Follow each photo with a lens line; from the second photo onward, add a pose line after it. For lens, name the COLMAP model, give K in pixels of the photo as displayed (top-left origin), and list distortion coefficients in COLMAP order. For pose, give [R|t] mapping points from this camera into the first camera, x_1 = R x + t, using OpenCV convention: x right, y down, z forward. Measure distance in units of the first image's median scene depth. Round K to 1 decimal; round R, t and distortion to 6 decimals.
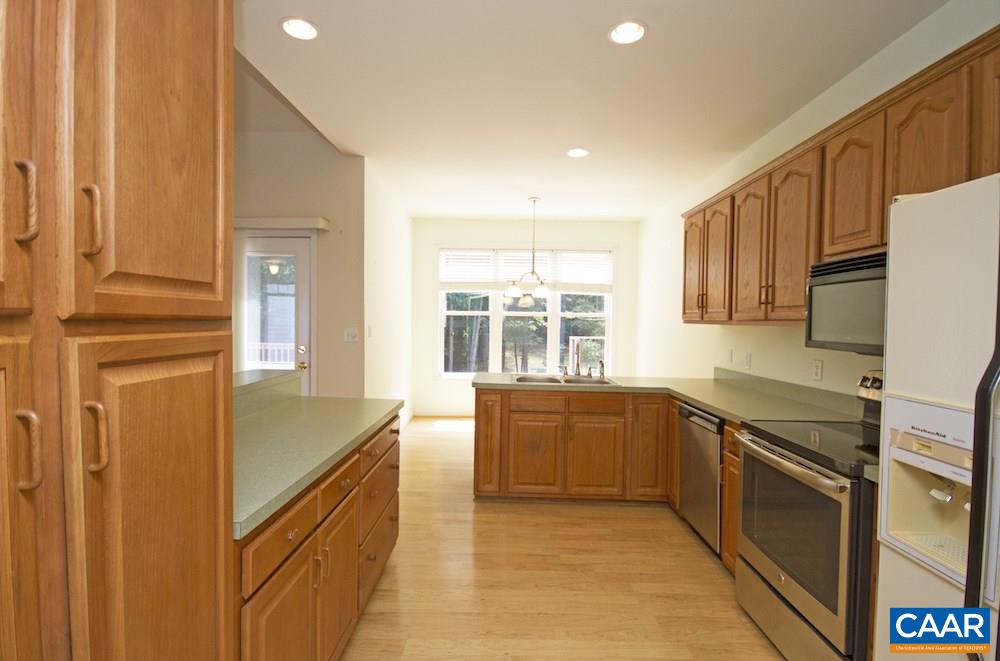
lens RADIAL K [[515.6, 0, 498.5], [0, 515.6, 328.6], [0, 0, 1]] dist [-0.001276, -0.000380]
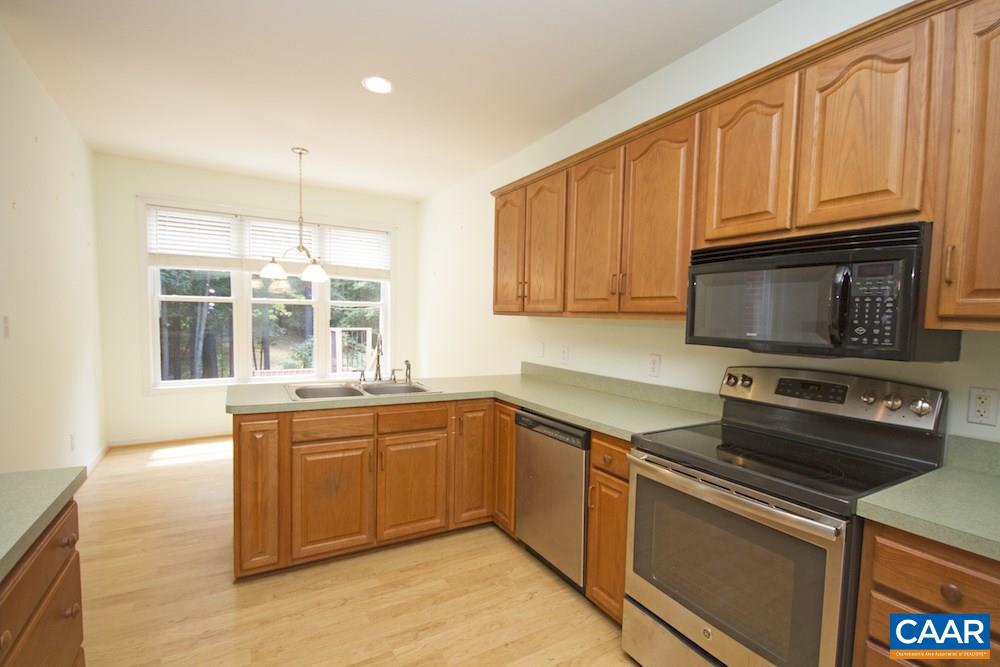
lens RADIAL K [[459.6, 0, 495.6], [0, 459.6, 343.2], [0, 0, 1]] dist [-0.001187, -0.001340]
pose [[0.855932, -0.026266, 0.516421, -0.058657], [-0.002259, 0.998510, 0.054530, -0.004981], [-0.517083, -0.047840, 0.854597, 0.350158]]
